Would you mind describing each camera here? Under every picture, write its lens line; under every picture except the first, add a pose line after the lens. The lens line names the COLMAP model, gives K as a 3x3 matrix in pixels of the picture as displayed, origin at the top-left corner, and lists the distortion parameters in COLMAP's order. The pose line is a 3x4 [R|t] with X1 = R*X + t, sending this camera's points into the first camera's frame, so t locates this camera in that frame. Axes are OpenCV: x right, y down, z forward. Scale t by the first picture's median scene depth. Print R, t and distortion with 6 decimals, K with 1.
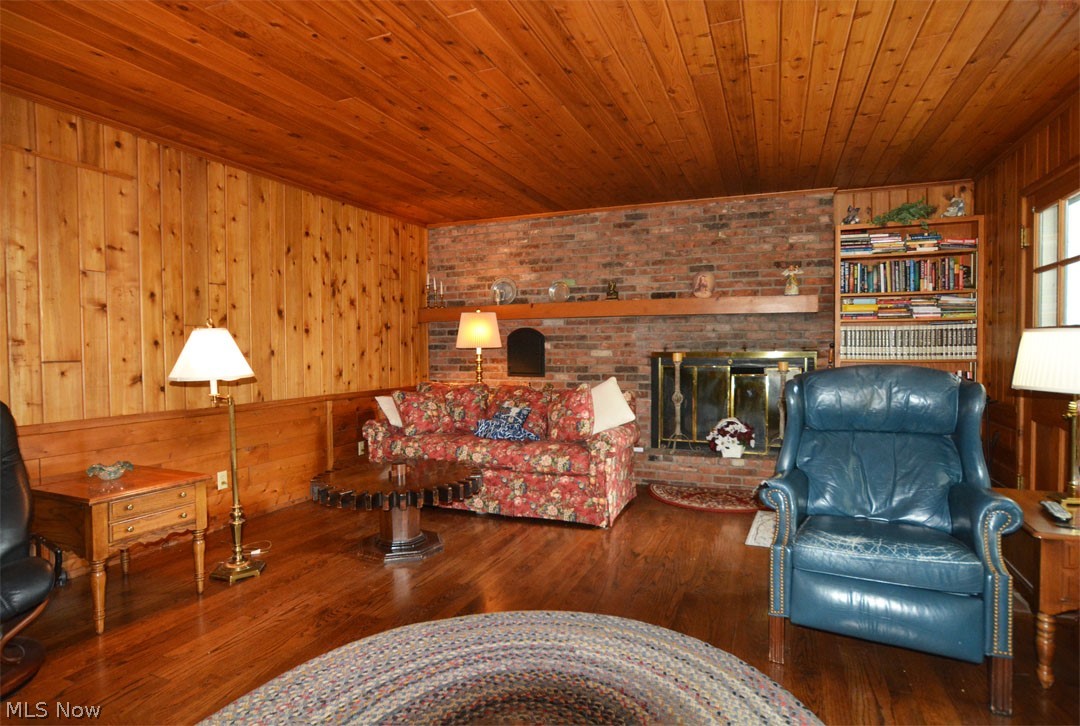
lens RADIAL K [[587.0, 0, 541.5], [0, 587.0, 359.7], [0, 0, 1]] dist [-0.047746, 0.022673]
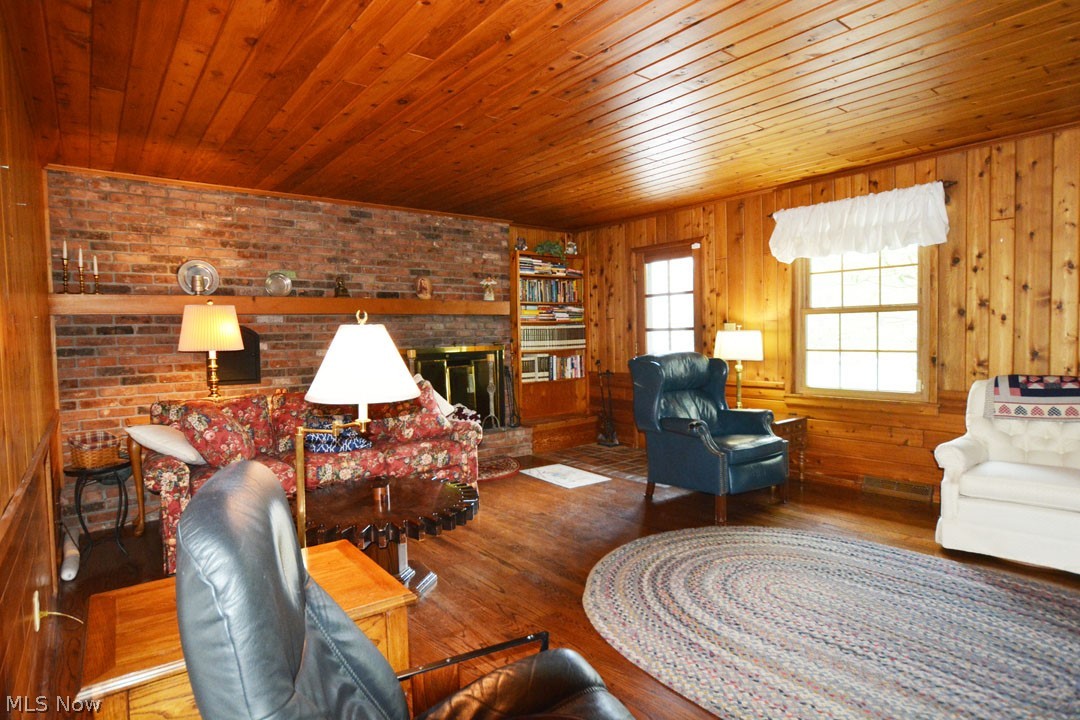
lens RADIAL K [[587.0, 0, 549.3], [0, 587.0, 360.4], [0, 0, 1]] dist [-0.047746, 0.022673]
pose [[0.493479, -0.044261, 0.868631, -0.561799], [0.037820, 0.998852, 0.029411, -0.013280], [-0.868935, 0.018338, 0.494586, 0.240324]]
